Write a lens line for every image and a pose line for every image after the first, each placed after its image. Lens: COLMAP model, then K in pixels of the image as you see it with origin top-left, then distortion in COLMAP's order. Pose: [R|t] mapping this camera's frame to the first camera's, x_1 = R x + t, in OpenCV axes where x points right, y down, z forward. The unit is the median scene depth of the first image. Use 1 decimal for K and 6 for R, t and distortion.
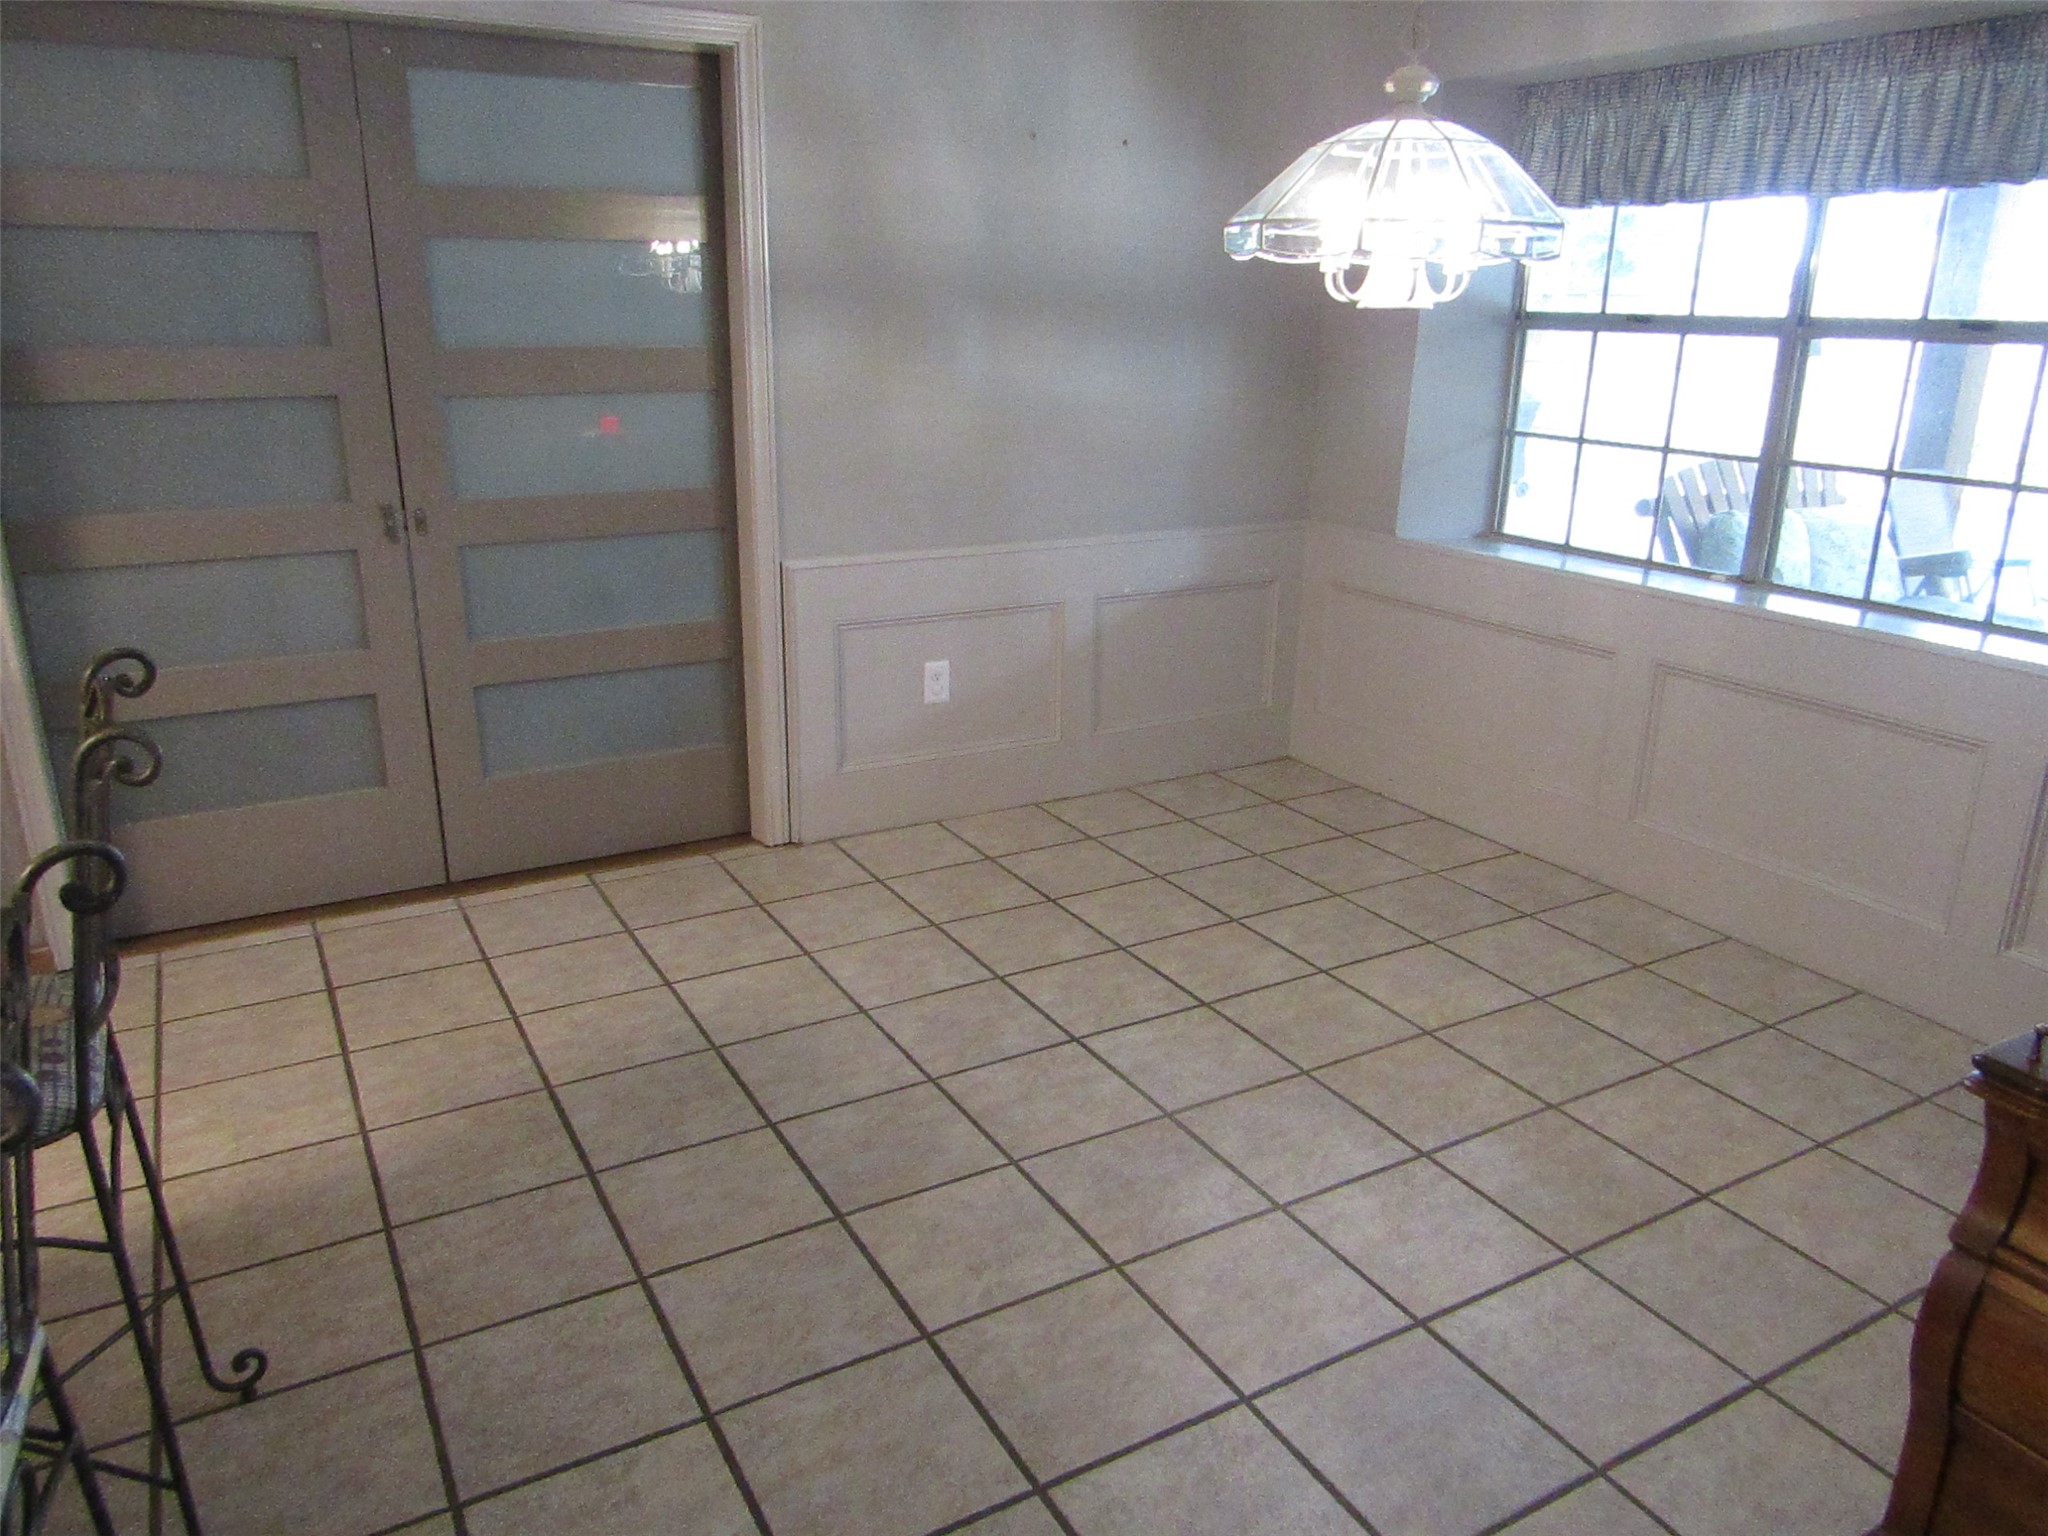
lens RADIAL K [[1448.9, 0, 1024.0], [0, 1448.9, 768.0], [0, 0, 1]] dist [-0.015898, -0.003443]
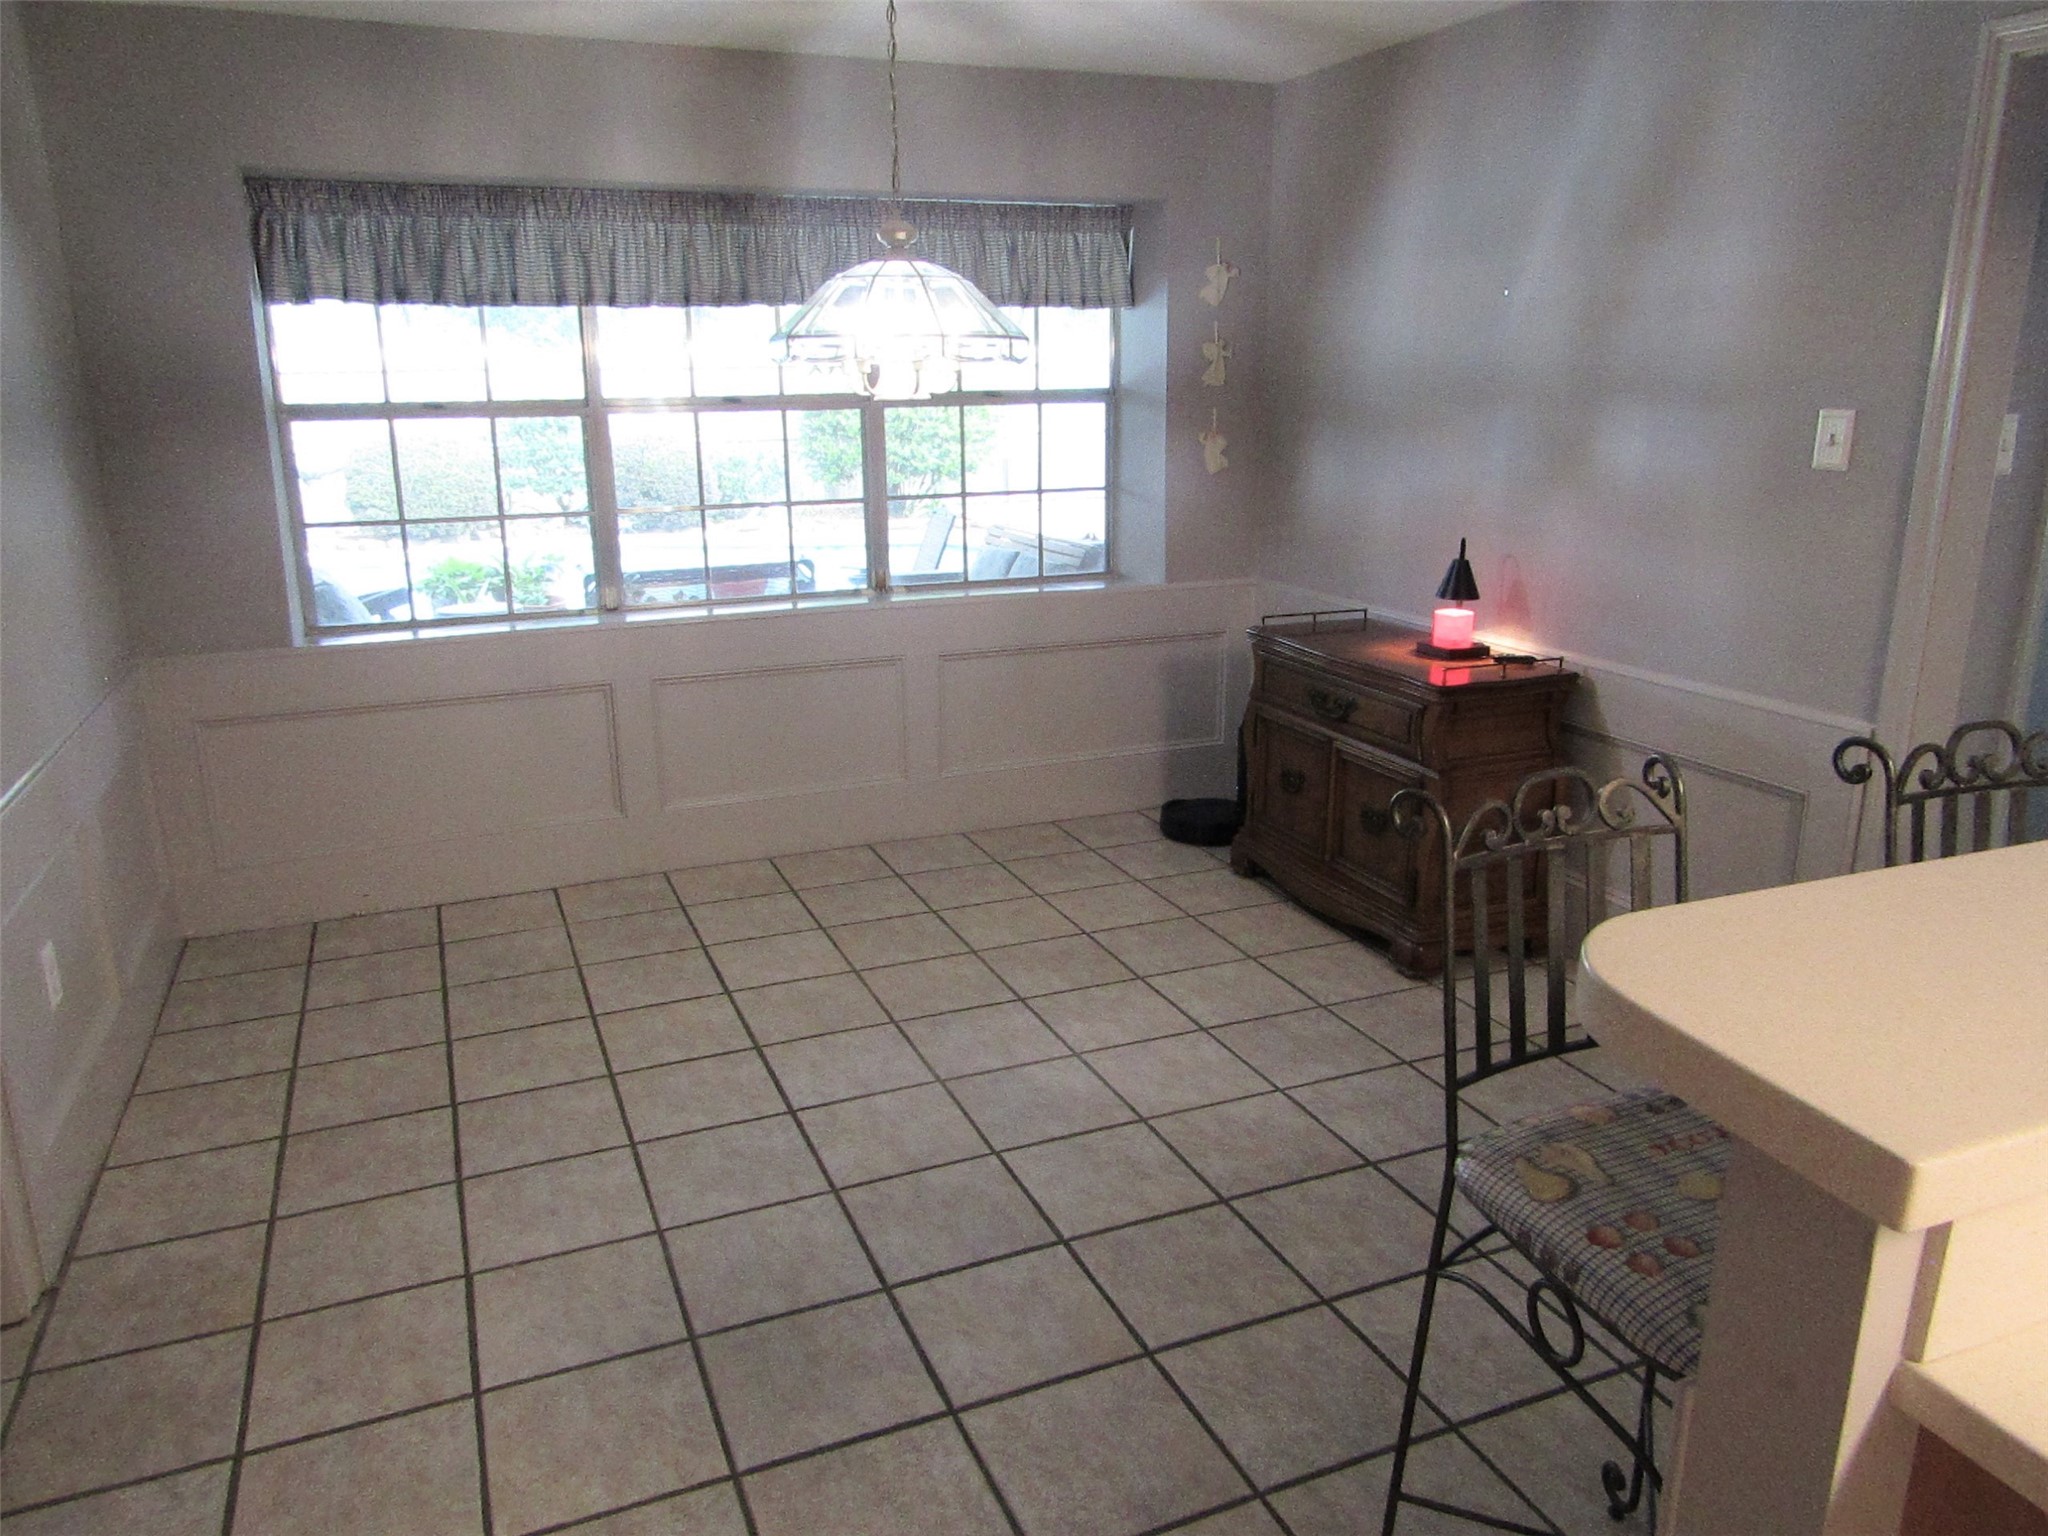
lens RADIAL K [[1453.0, 0, 1024.0], [0, 1453.0, 768.0], [0, 0, 1]] dist [-0.008638, 0.001655]
pose [[0.119173, -0.272277, 0.954810, -0.875248], [0.318354, 0.921368, 0.223006, -0.216858], [-0.940451, 0.277391, 0.196482, 0.588799]]
